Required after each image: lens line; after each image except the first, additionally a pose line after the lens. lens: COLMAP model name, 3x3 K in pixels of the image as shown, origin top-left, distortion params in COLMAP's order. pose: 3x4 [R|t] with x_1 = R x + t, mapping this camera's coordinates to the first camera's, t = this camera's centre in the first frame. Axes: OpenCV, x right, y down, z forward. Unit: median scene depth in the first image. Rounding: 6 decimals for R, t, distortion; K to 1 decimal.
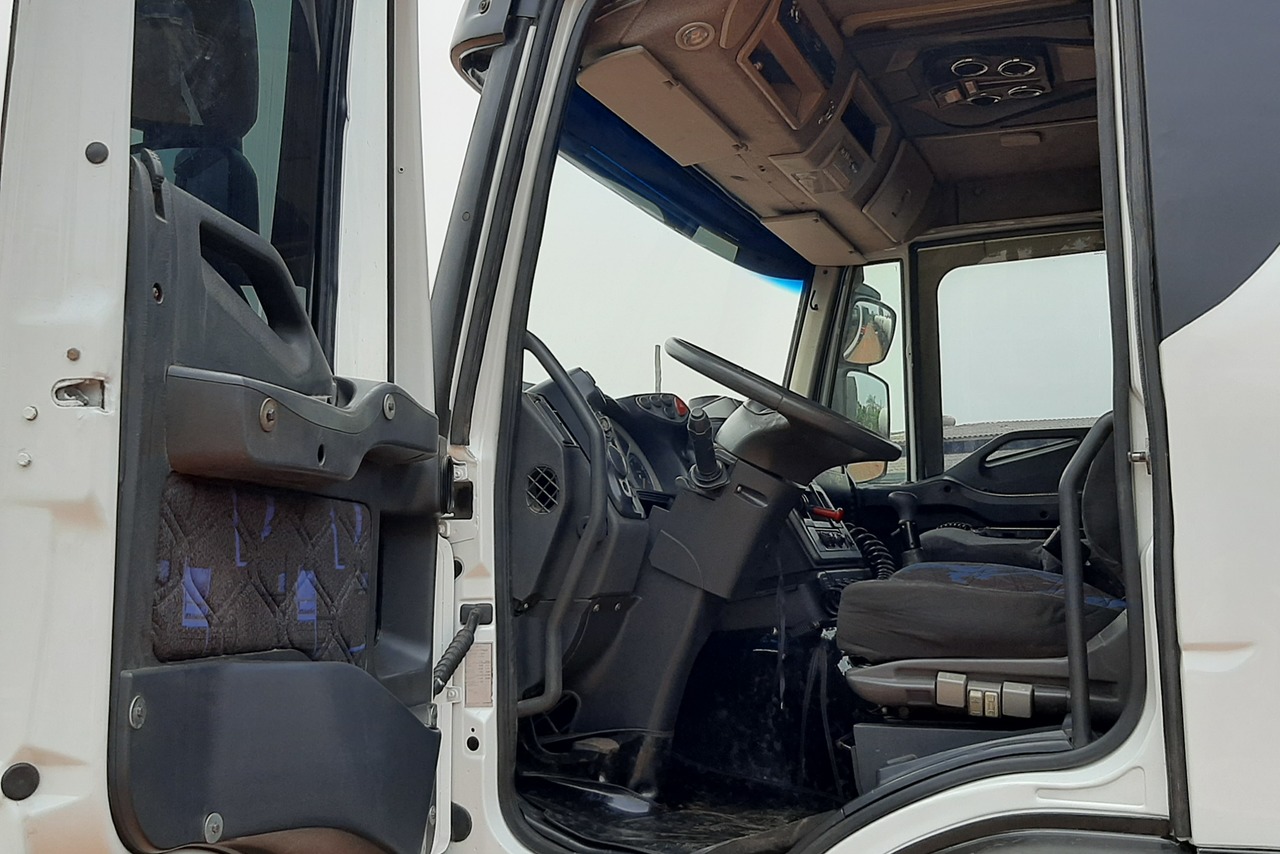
lens RADIAL K [[1353.5, 0, 640.0], [0, 1353.5, 427.0], [0, 0, 1]] dist [0.103415, -0.233489]
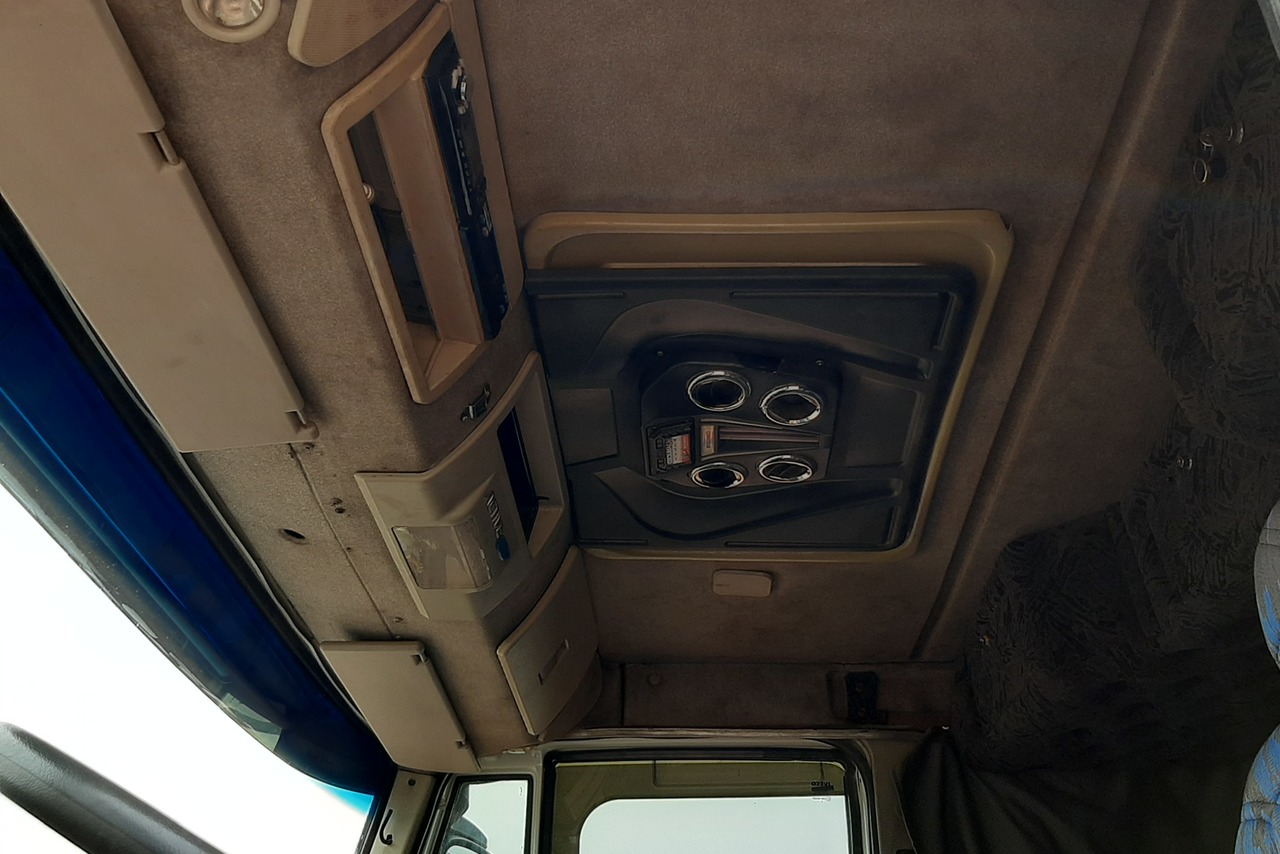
lens RADIAL K [[1353.5, 0, 640.0], [0, 1353.5, 427.0], [0, 0, 1]] dist [0.103415, -0.233489]
pose [[0.947155, 0.185774, 0.261507, 0.049618], [-0.056316, 0.898870, -0.434582, 0.006755], [-0.315795, 0.396890, 0.861831, 0.431896]]
